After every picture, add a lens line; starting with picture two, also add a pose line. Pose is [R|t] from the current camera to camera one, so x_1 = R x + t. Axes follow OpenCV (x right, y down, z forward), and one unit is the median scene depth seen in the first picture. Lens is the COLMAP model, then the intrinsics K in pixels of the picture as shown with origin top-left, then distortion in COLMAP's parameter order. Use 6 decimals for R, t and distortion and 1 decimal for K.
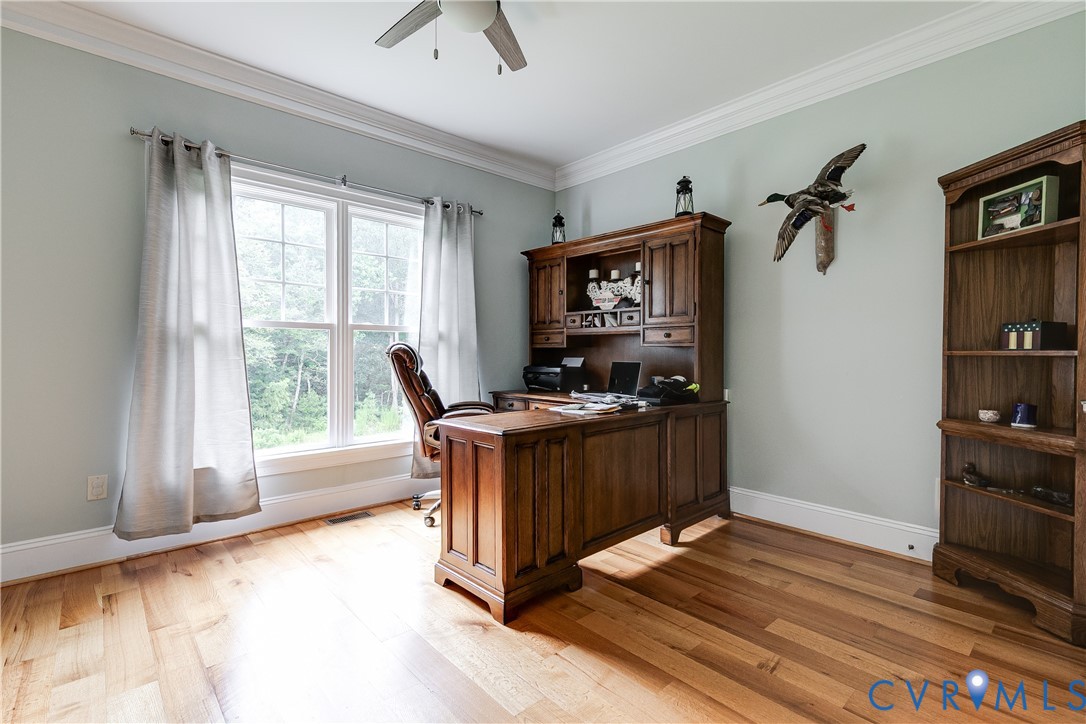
lens RADIAL K [[512.3, 0, 540.1], [0, 512.3, 355.6], [0, 0, 1]] dist [0.000021, -0.000172]
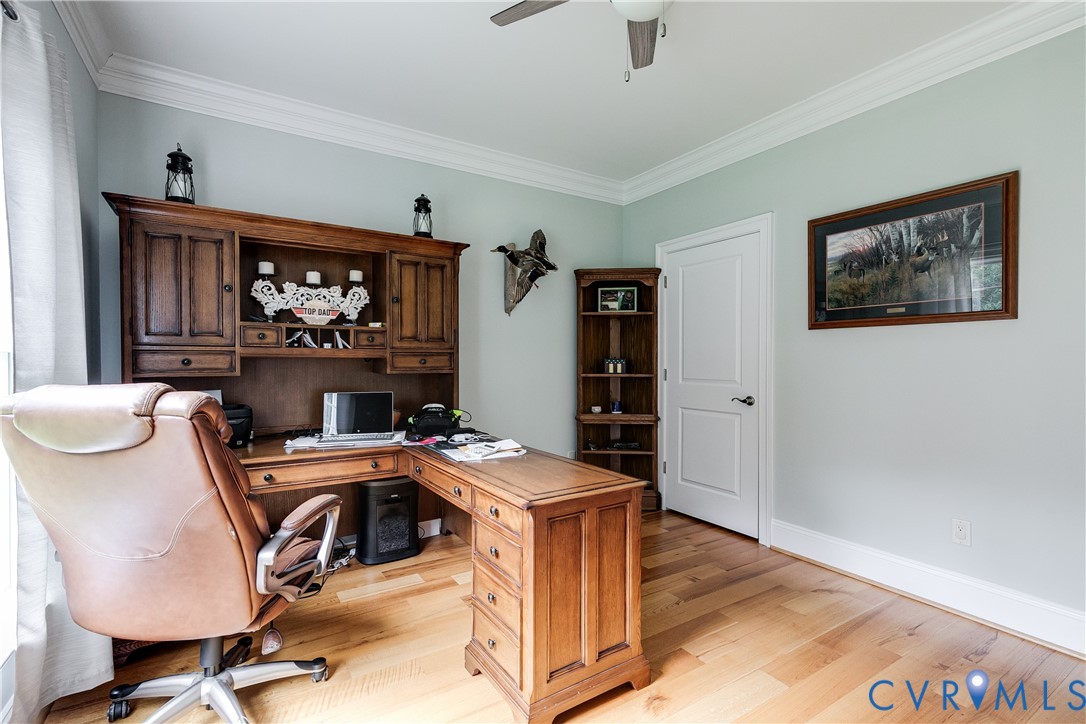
lens RADIAL K [[491.7, 0, 543.9], [0, 491.7, 363.3], [0, 0, 1]] dist [-0.000488, -0.000415]
pose [[0.156138, -0.011329, 0.987670, -0.602398], [0.003590, 0.999934, 0.010902, -0.045334], [-0.987729, 0.001843, 0.156168, 0.644272]]
